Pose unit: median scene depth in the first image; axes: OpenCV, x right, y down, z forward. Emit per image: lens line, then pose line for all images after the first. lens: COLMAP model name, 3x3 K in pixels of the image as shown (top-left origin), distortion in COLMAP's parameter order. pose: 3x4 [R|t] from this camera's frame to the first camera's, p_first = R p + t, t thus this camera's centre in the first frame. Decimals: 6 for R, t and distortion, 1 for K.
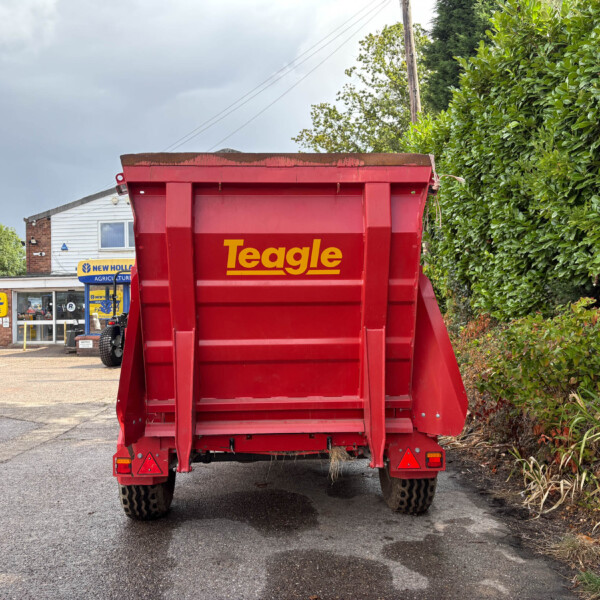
lens RADIAL K [[634.0, 0, 283.2], [0, 634.0, 297.9], [0, 0, 1]] dist [0.031804, 0.000000]
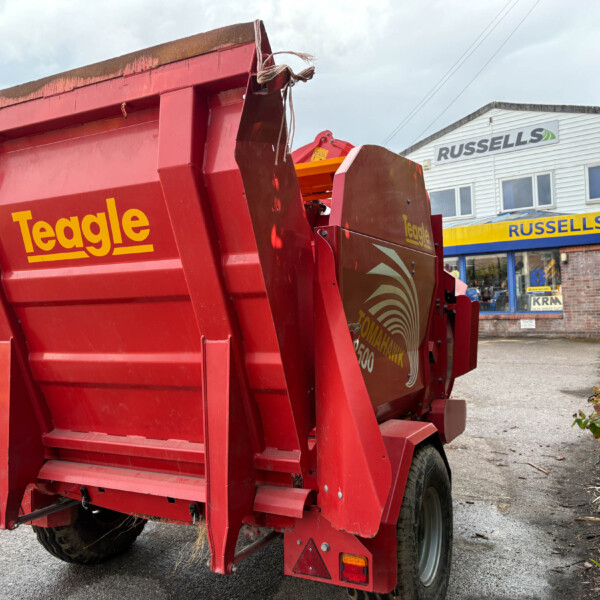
lens RADIAL K [[634.0, 0, 299.6], [0, 634.0, 295.2], [0, 0, 1]] dist [0.031804, 0.000000]
pose [[0.863023, -0.029792, -0.504286, 0.528291], [0.042564, 0.998998, 0.013825, 0.002887], [0.503368, -0.033396, 0.863426, 0.539304]]
